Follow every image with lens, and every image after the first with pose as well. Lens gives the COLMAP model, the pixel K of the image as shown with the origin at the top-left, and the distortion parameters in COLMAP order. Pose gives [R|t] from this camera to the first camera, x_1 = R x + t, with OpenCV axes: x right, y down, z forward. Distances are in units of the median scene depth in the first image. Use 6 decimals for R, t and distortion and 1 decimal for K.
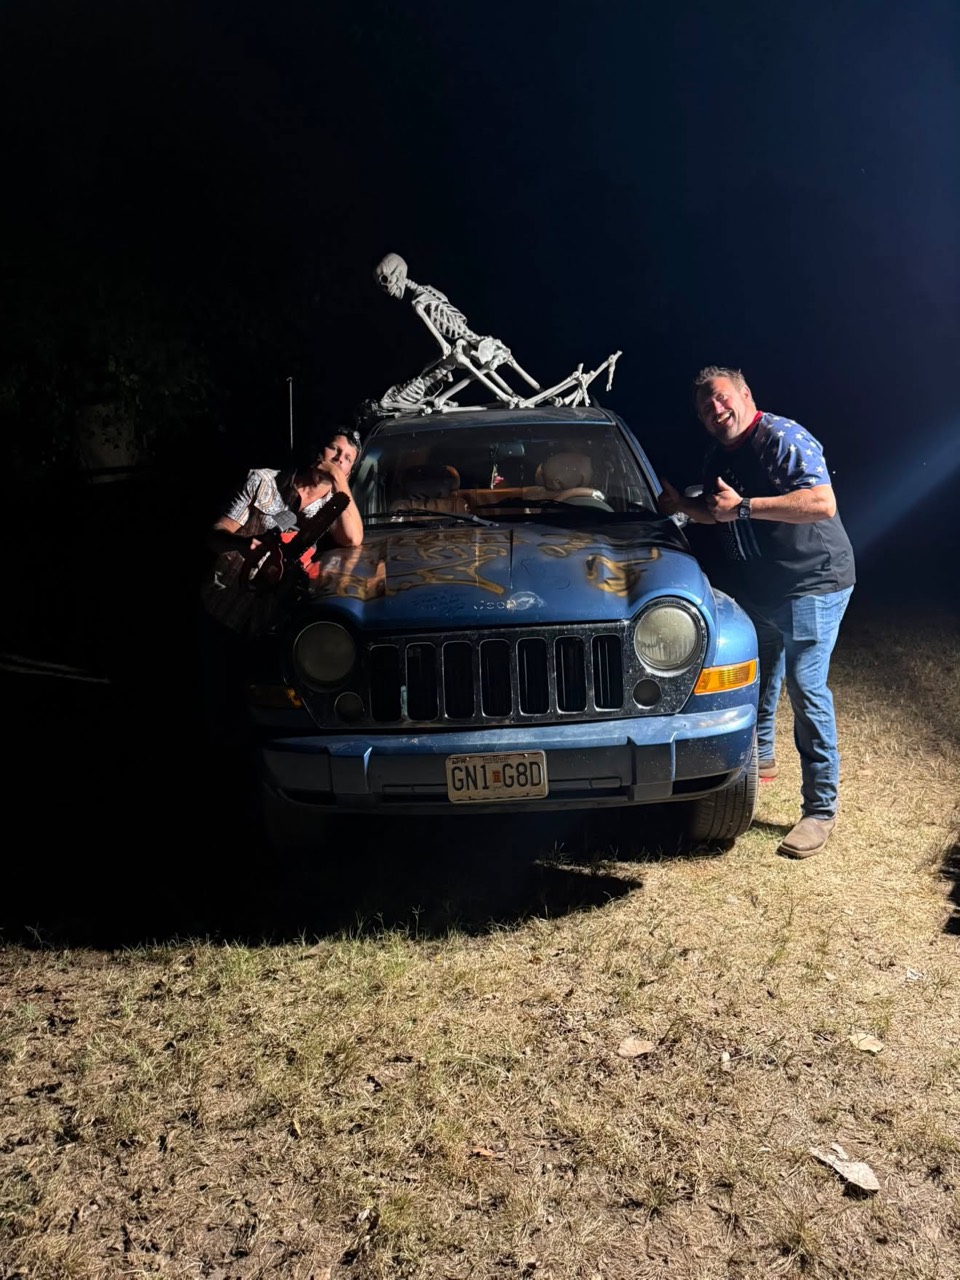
lens RADIAL K [[1098.3, 0, 480.0], [0, 1098.3, 640.0], [0, 0, 1]] dist [0.147756, -0.427223]
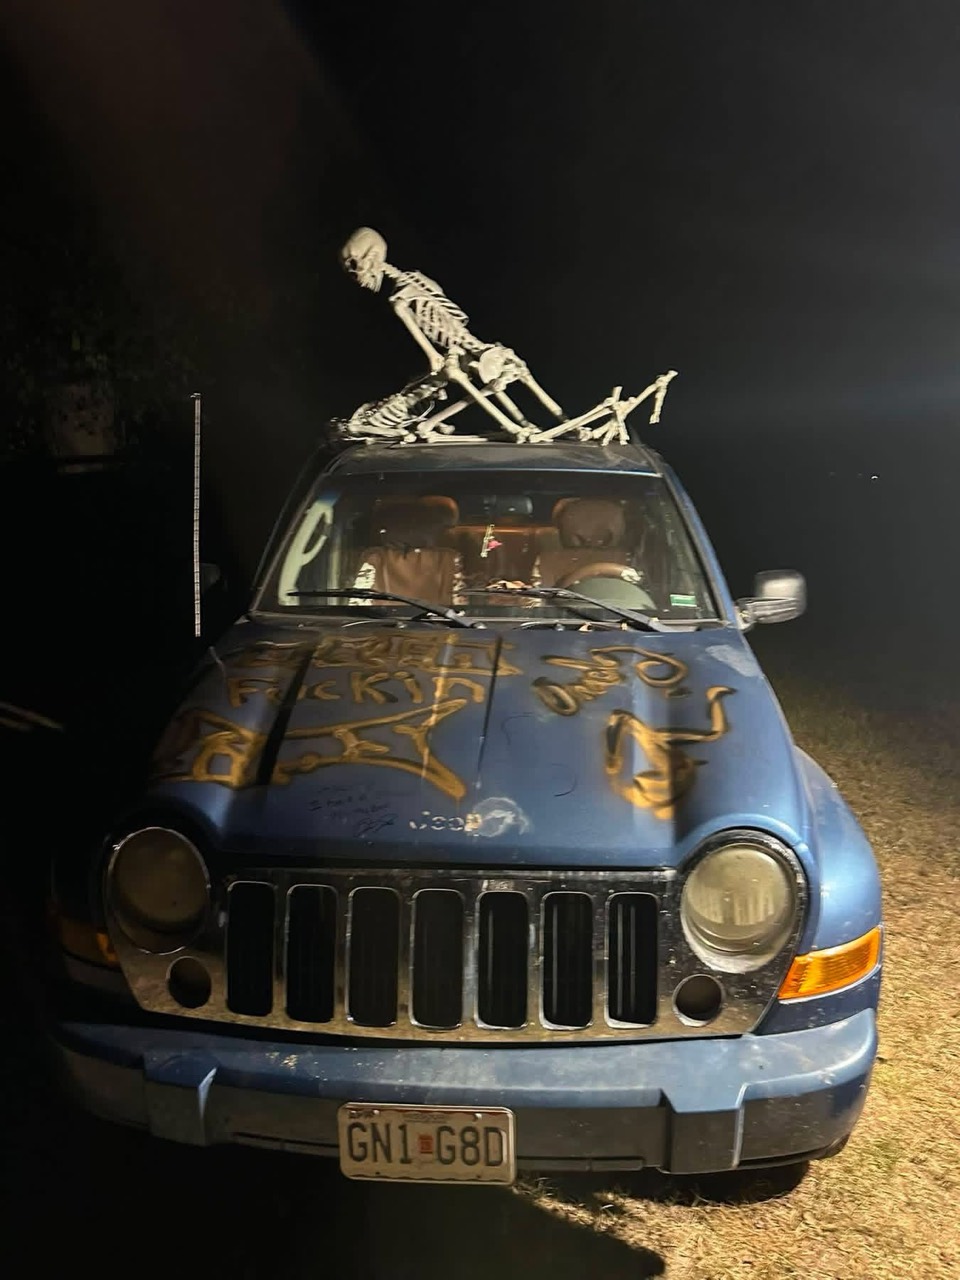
lens RADIAL K [[1098.3, 0, 480.0], [0, 1098.3, 640.0], [0, 0, 1]] dist [0.147756, -0.427223]
pose [[0.998118, 0.058280, -0.019092, 0.023636], [-0.058026, 0.998223, 0.013562, -0.088207], [0.019849, -0.012428, 0.999726, 0.262074]]
